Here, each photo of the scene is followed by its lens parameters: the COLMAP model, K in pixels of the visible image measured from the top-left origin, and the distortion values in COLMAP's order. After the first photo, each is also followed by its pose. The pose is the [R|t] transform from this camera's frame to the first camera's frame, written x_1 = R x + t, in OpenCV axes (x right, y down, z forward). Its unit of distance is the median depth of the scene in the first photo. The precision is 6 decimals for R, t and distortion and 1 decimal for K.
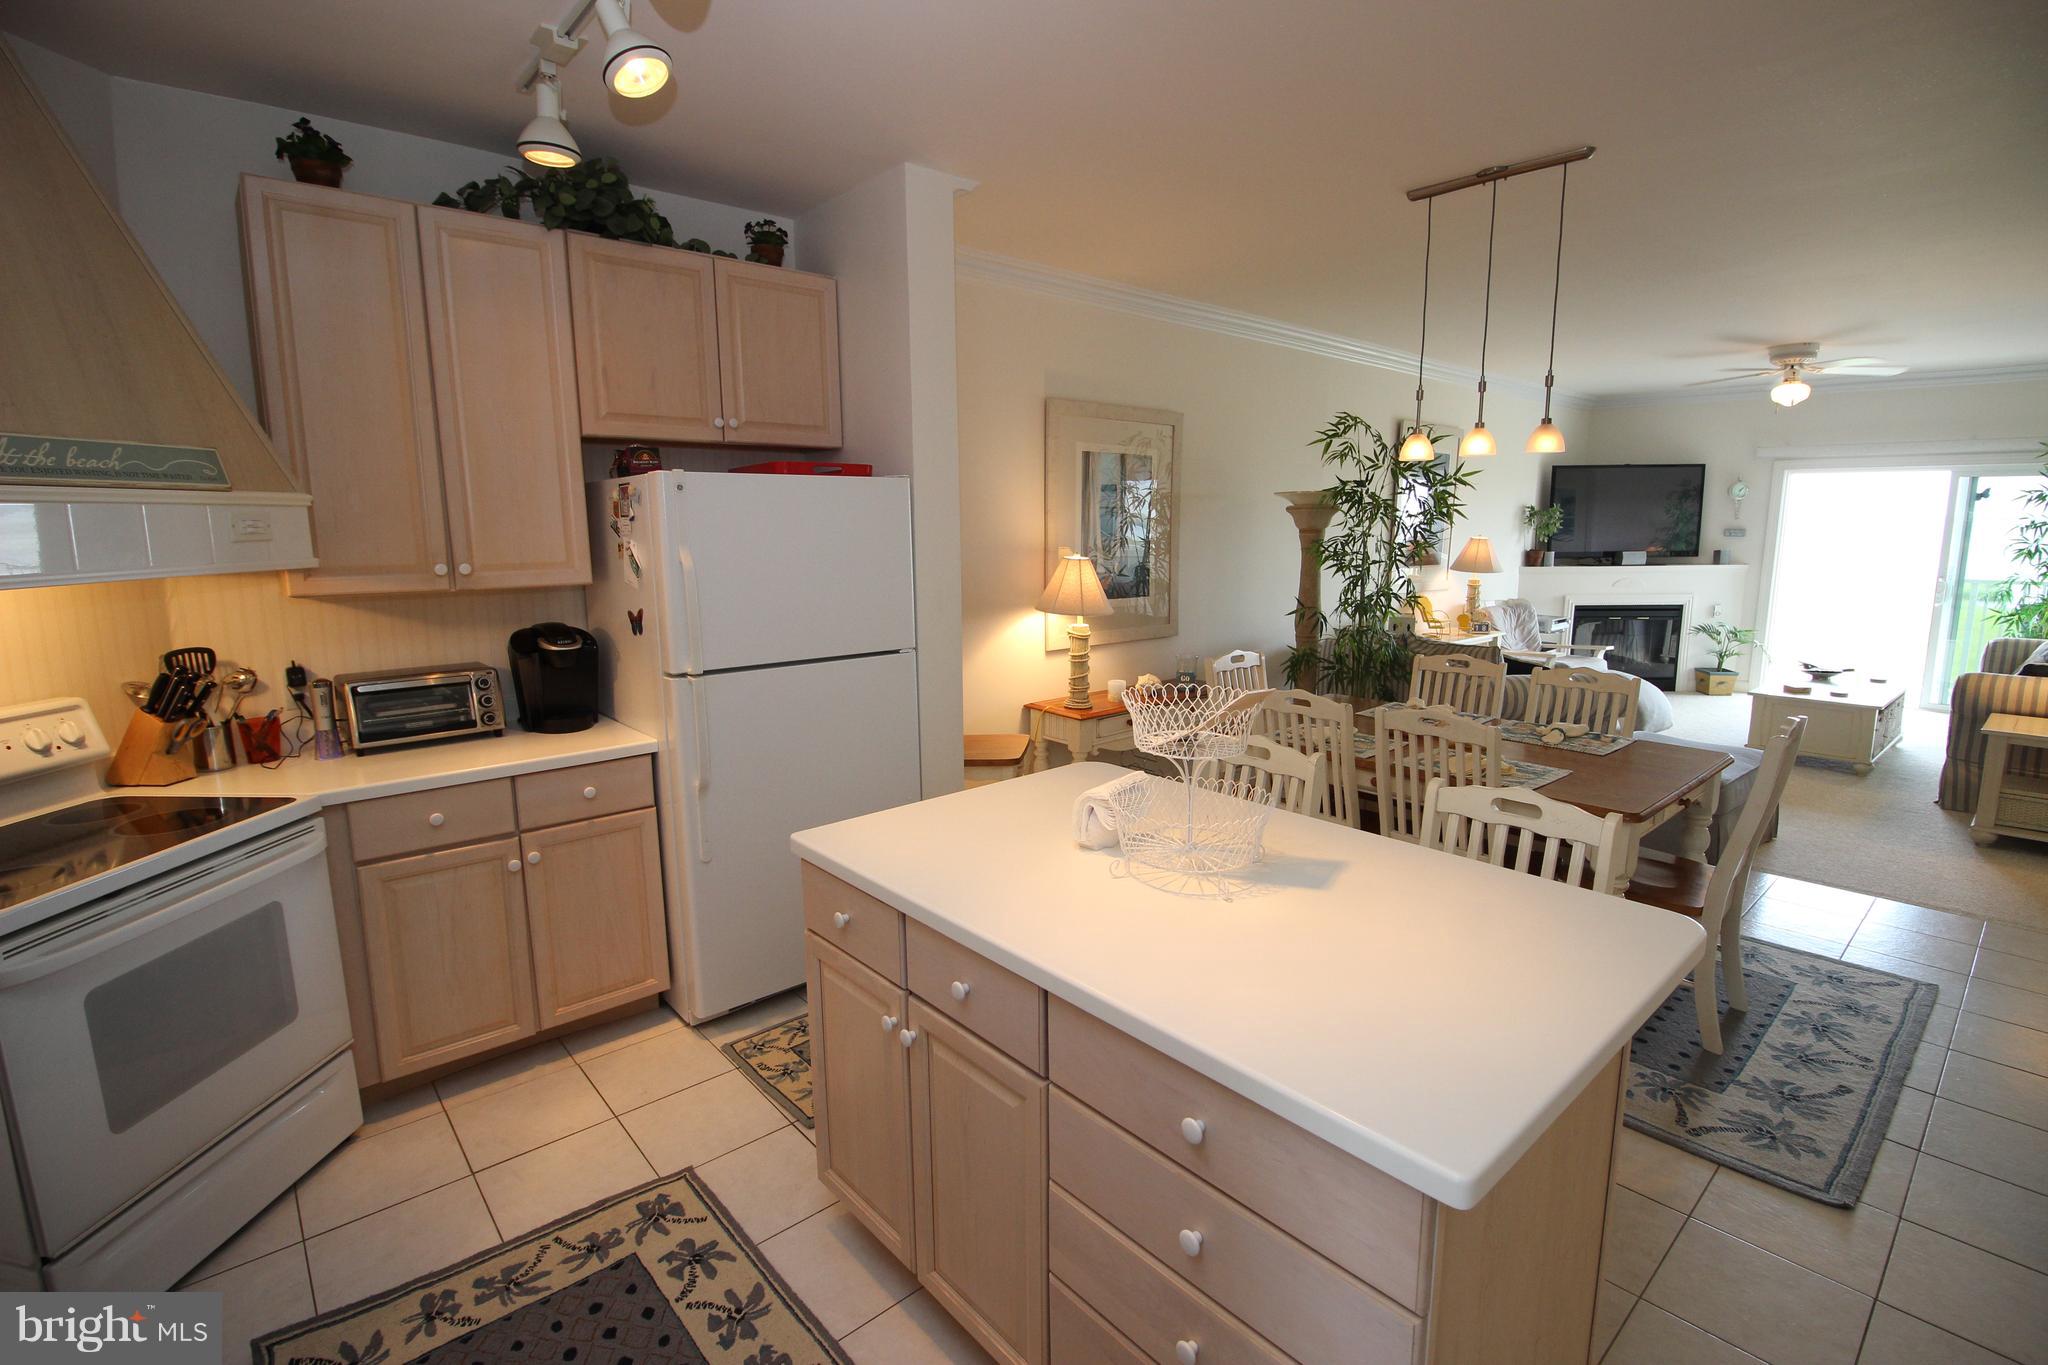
lens RADIAL K [[954.8, 0, 1050.0], [0, 954.8, 676.2], [0, 0, 1]] dist [0.001146, -0.011250]
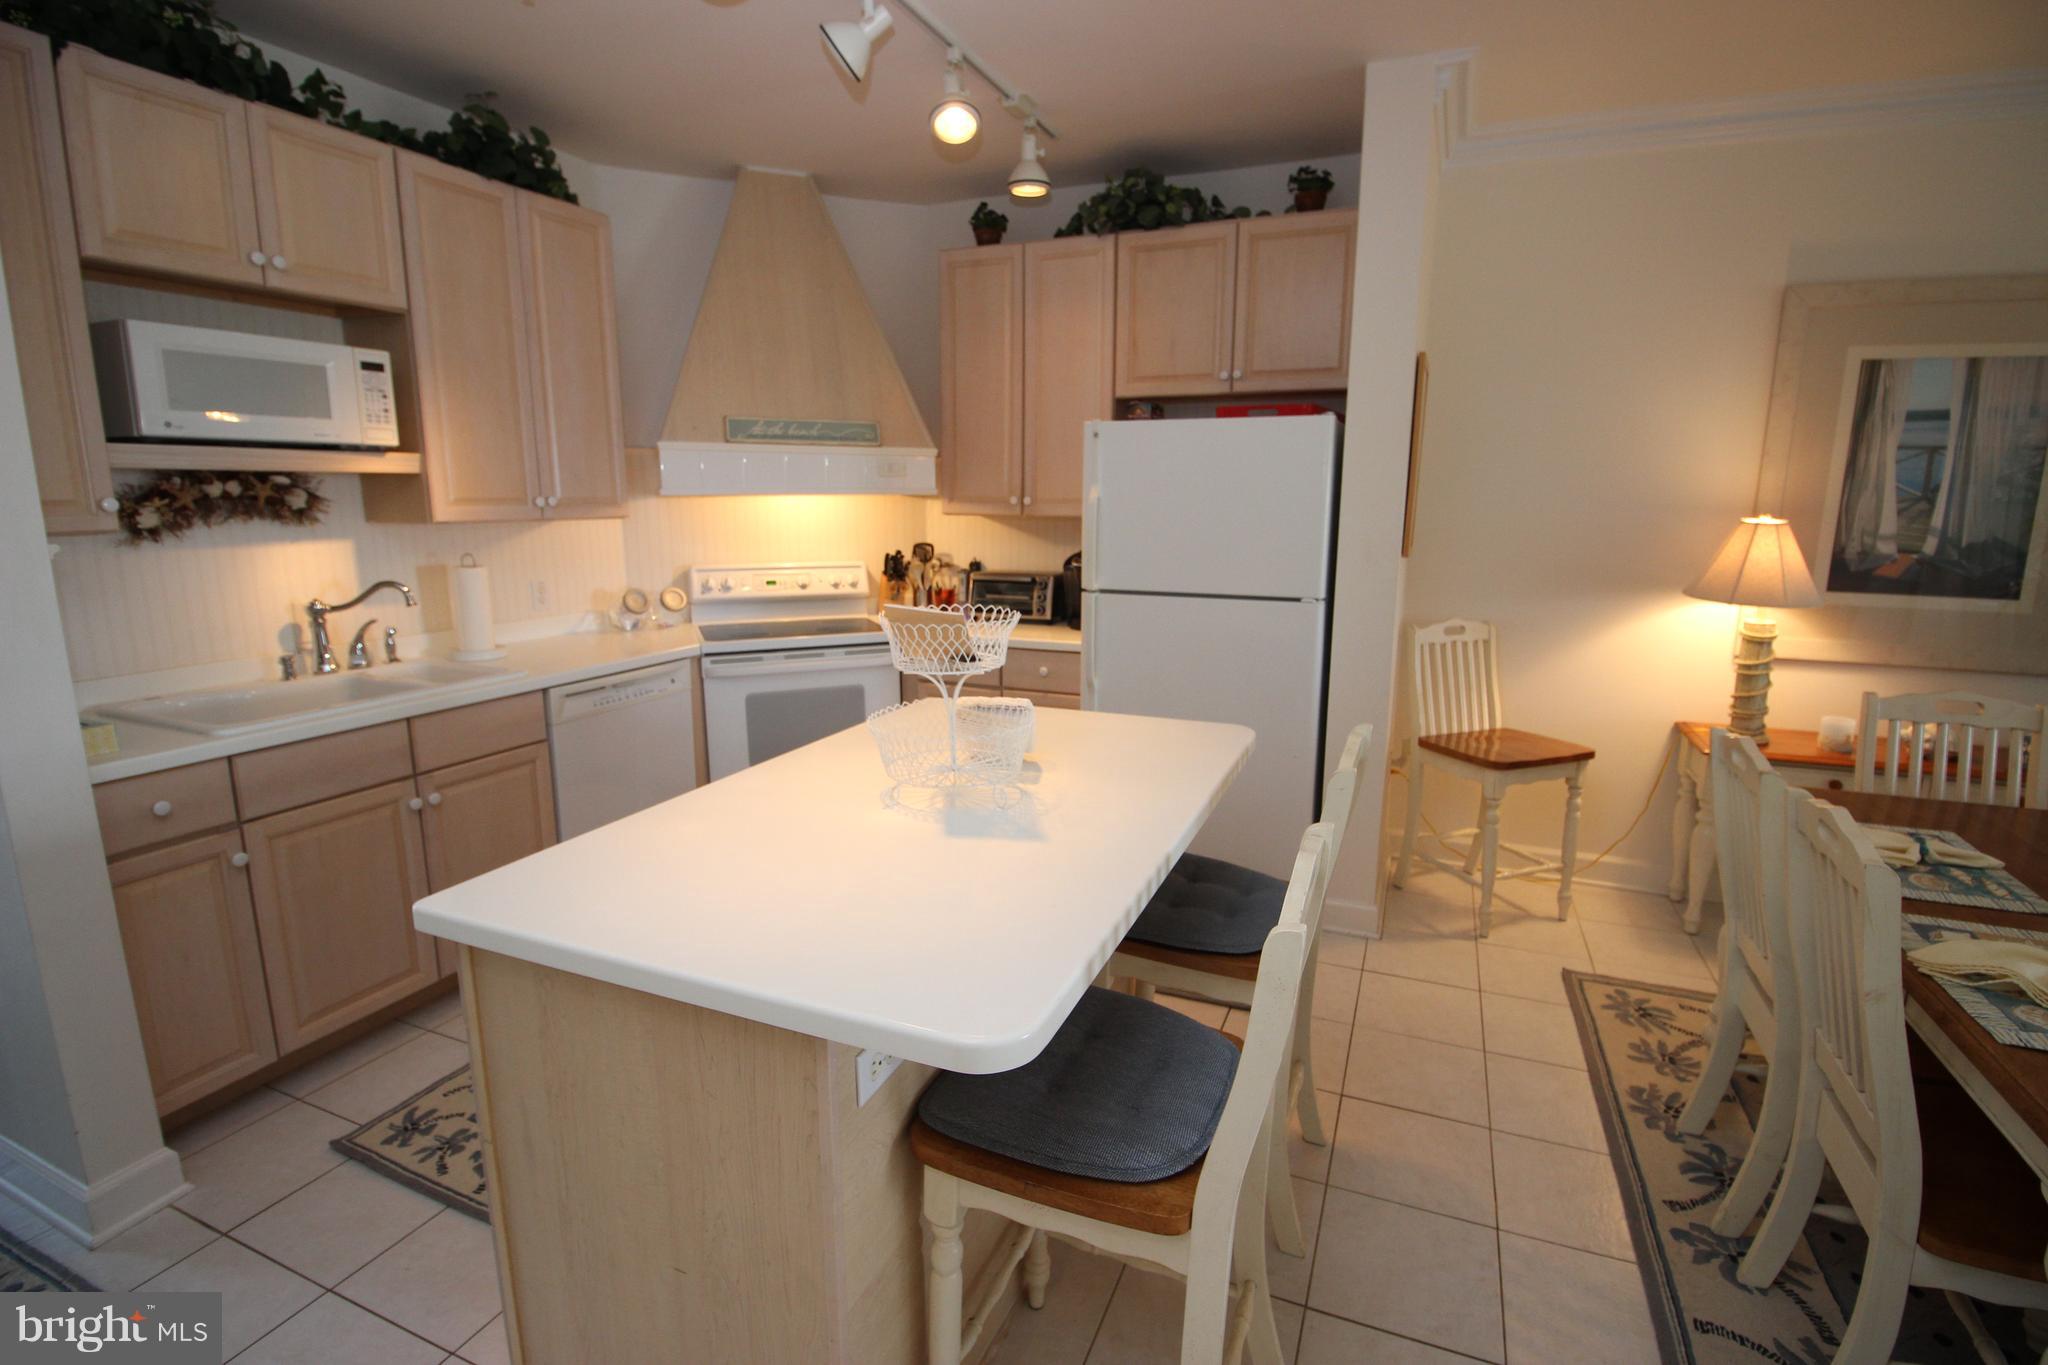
lens RADIAL K [[946.5, 0, 1046.0], [0, 946.5, 676.2], [0, 0, 1]] dist [0.001015, -0.014136]
pose [[0.433235, 0.176391, -0.883852, 0.371425], [-0.151508, 0.980960, 0.121507, -0.017190], [0.888455, 0.081269, 0.451711, 0.223919]]
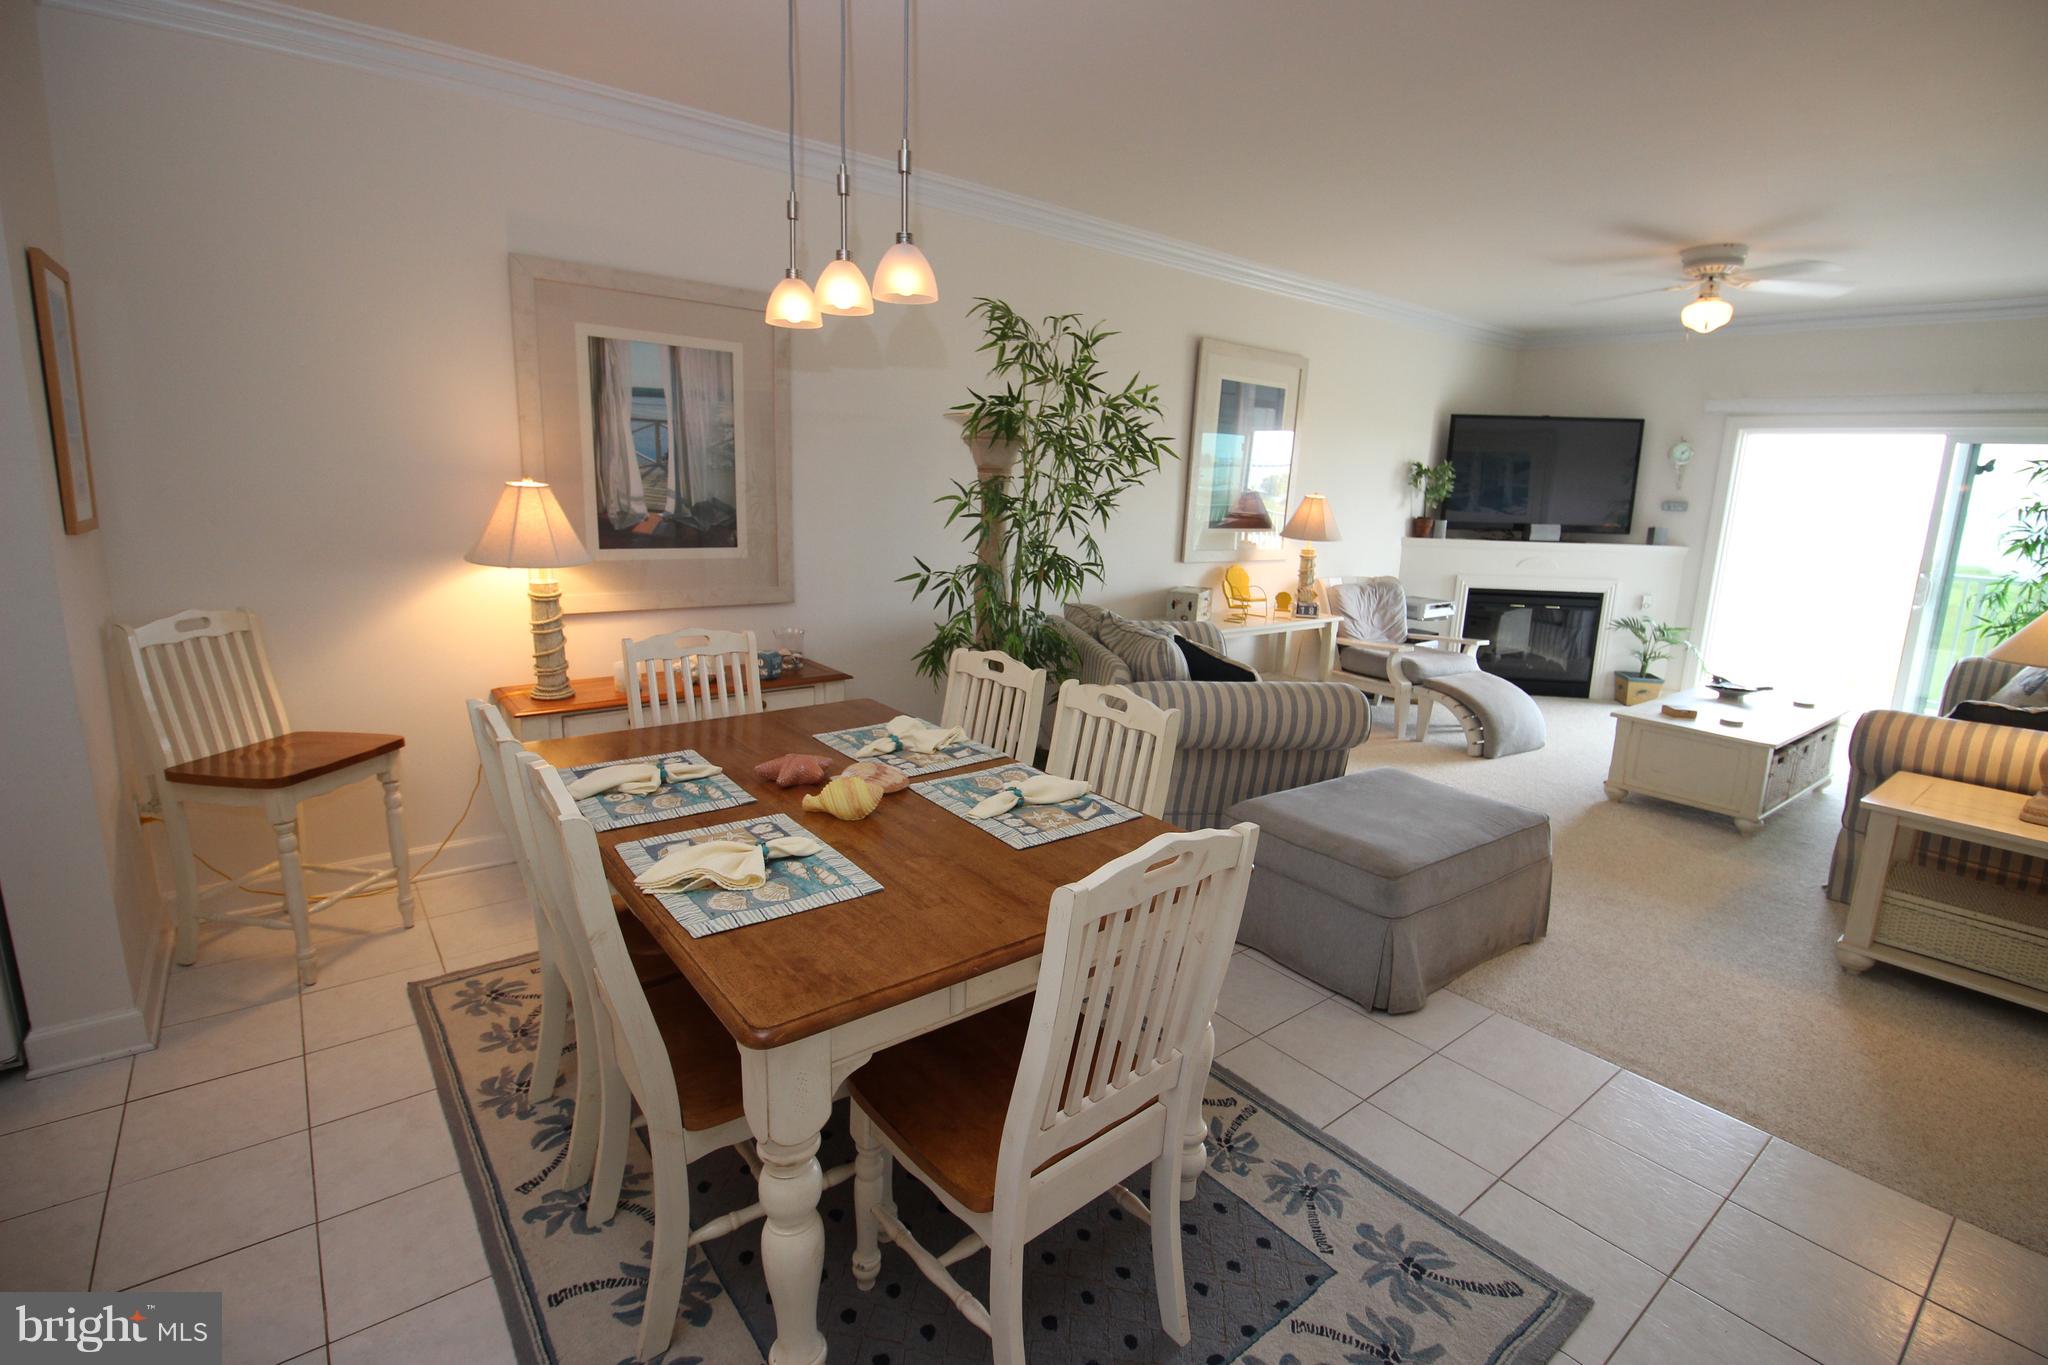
lens RADIAL K [[951.9, 0, 1047.0], [0, 951.9, 673.9], [0, 0, 1]] dist [-0.002452, -0.013335]
pose [[0.997537, 0.049691, -0.049500, 0.398229], [-0.047695, 0.998031, 0.040730, -0.028032], [0.051427, -0.038269, 0.997943, 0.283953]]
